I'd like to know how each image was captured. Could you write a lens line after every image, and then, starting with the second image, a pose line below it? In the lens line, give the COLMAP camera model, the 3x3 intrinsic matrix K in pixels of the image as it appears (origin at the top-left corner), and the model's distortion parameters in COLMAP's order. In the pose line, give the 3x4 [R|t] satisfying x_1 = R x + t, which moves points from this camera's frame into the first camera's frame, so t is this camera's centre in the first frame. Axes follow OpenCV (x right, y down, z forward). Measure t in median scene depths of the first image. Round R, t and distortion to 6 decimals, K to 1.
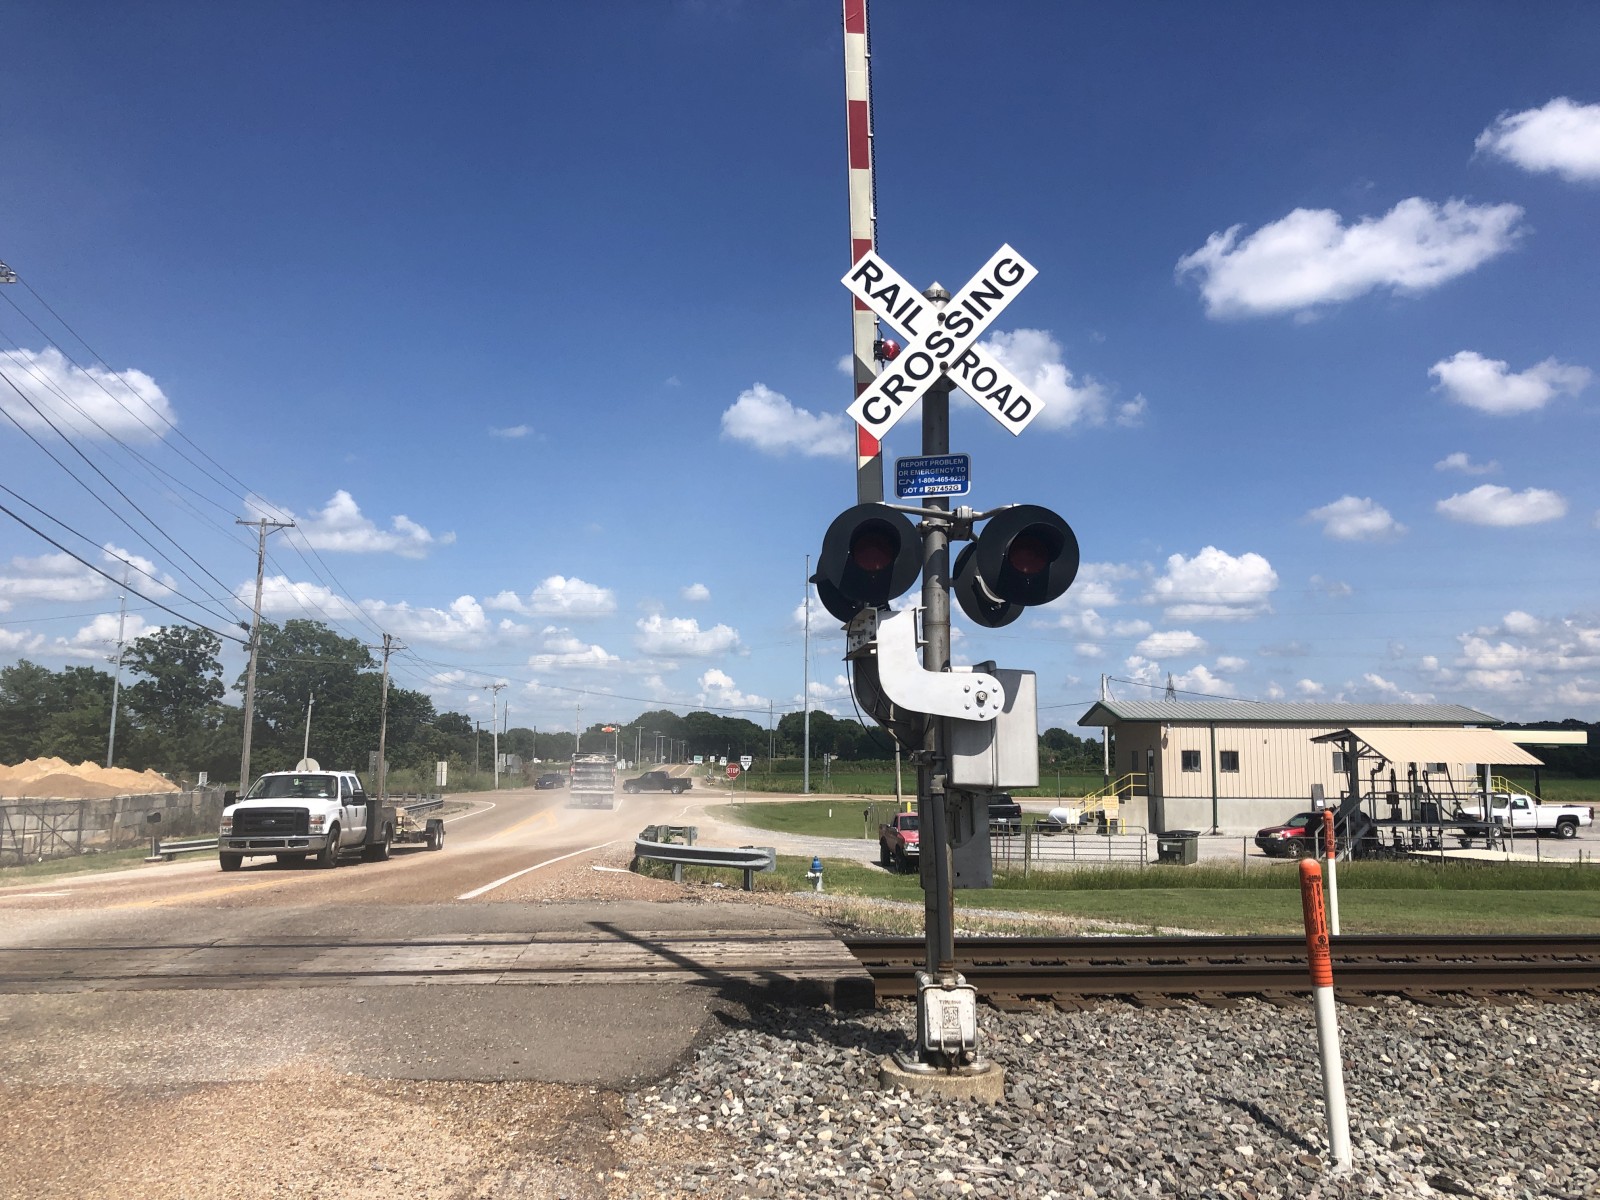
lens RADIAL K [[1320.1, 0, 804.5], [0, 1320.1, 582.6], [0, 0, 1]] dist [0.046975, -0.057933]
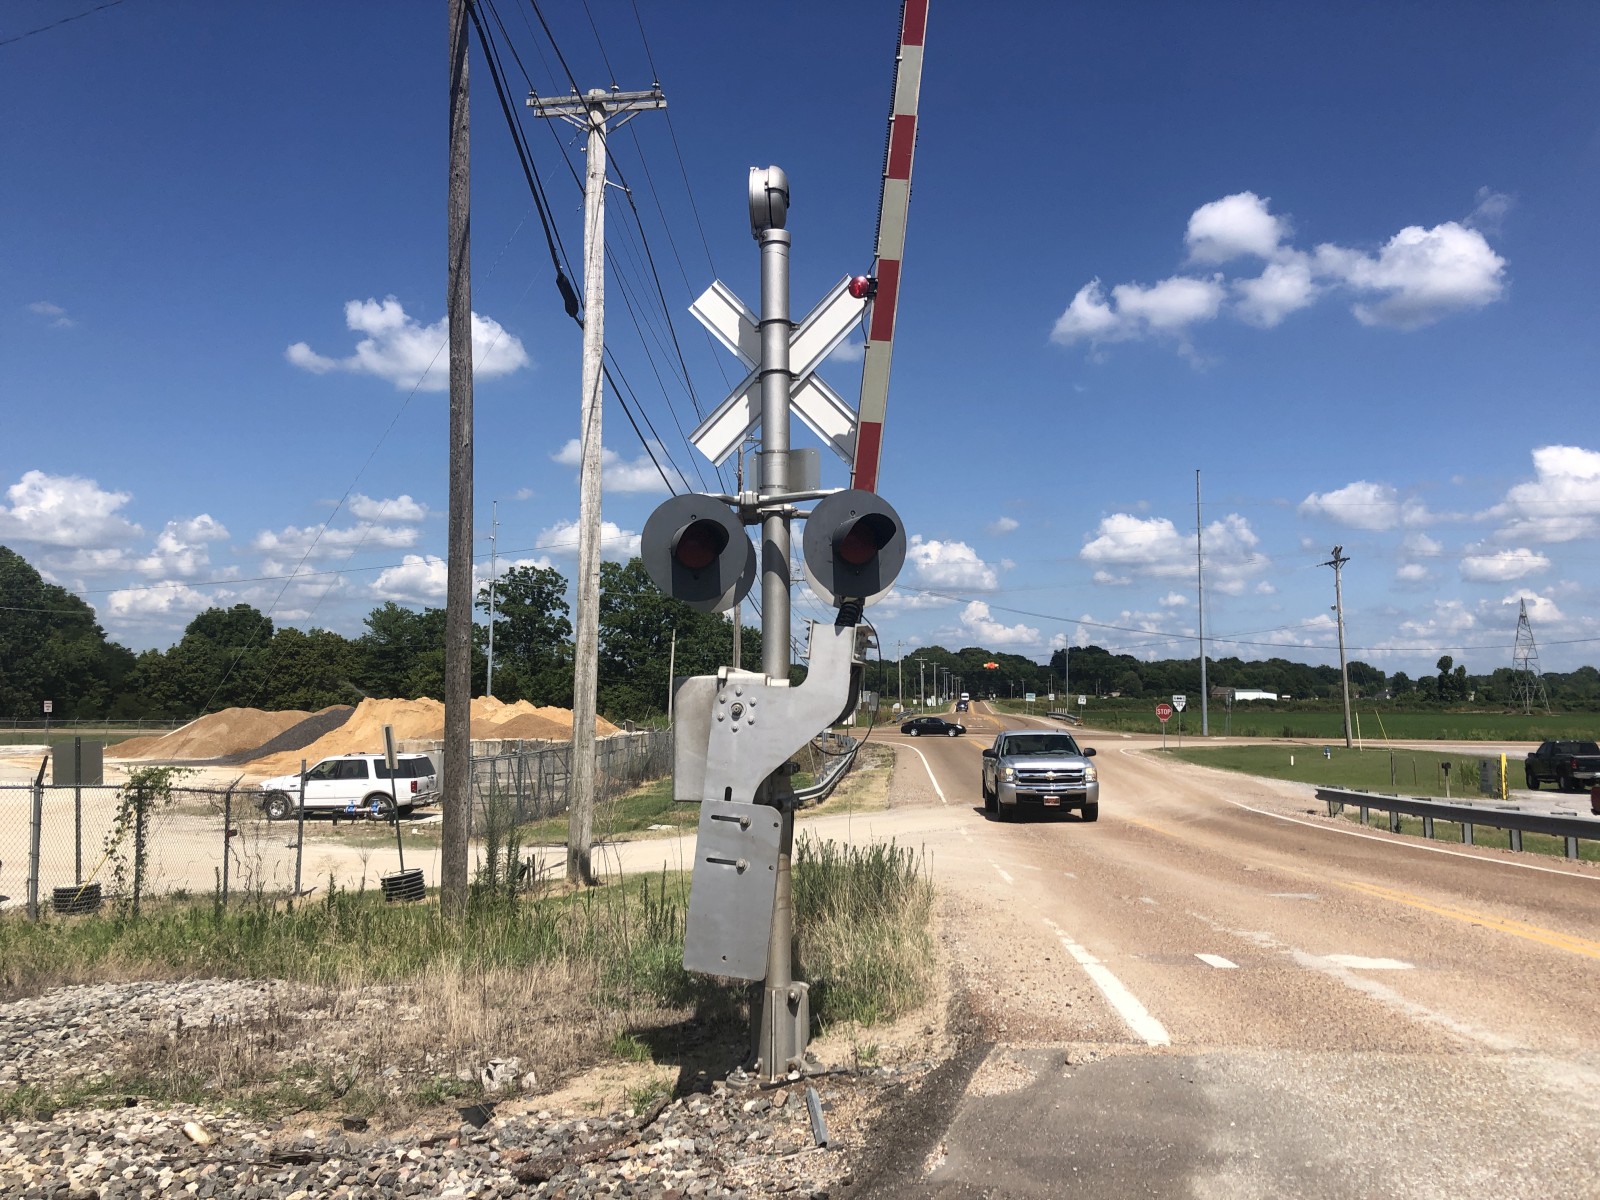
lens RADIAL K [[1320.1, 0, 781.4], [0, 1320.1, 575.8], [0, 0, 1]] dist [0.046975, -0.057933]
pose [[0.978932, -0.020381, -0.203165, -0.261453], [0.029041, 0.998788, 0.039738, 0.017501], [0.202109, -0.044801, 0.978338, 0.159172]]
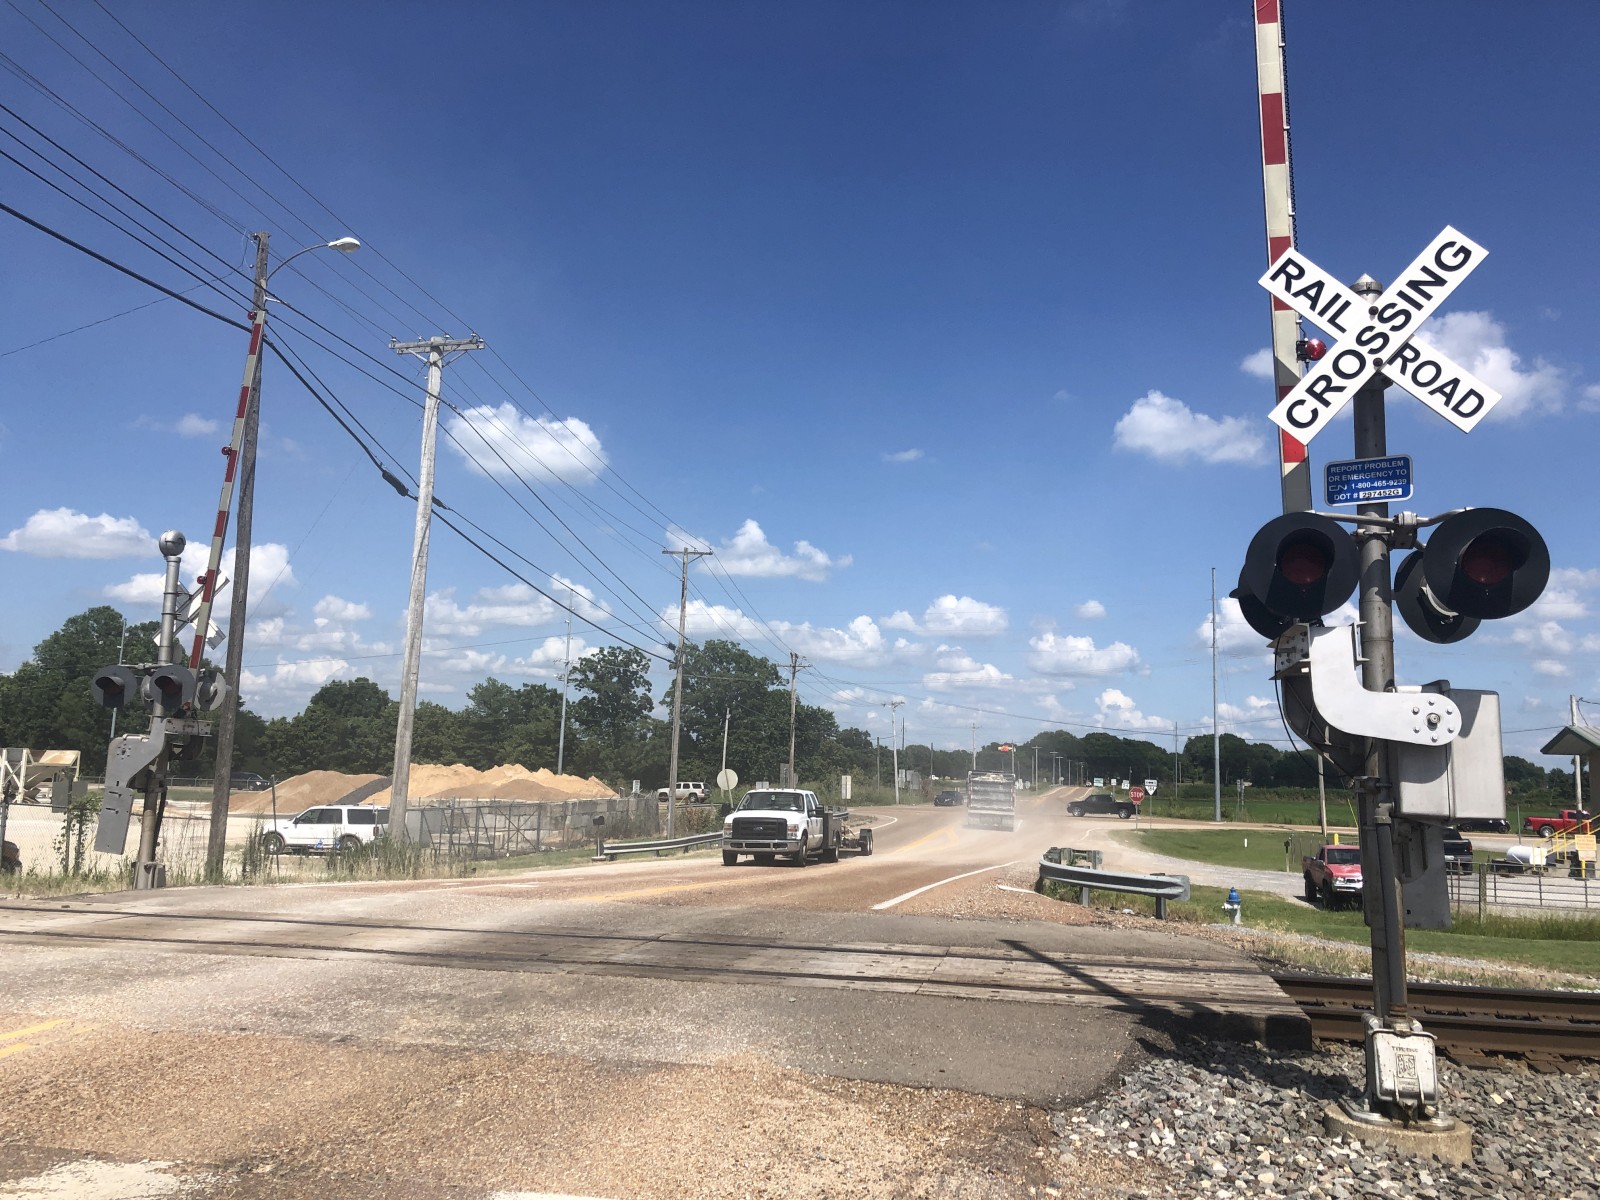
lens RADIAL K [[1320.1, 0, 789.3], [0, 1320.1, 576.1], [0, 0, 1]] dist [0.046975, -0.057933]
pose [[0.953158, -0.023312, -0.301575, -0.001964], [0.017666, 0.999614, -0.021436, -0.000082], [0.301958, 0.015104, 0.953202, -0.003076]]
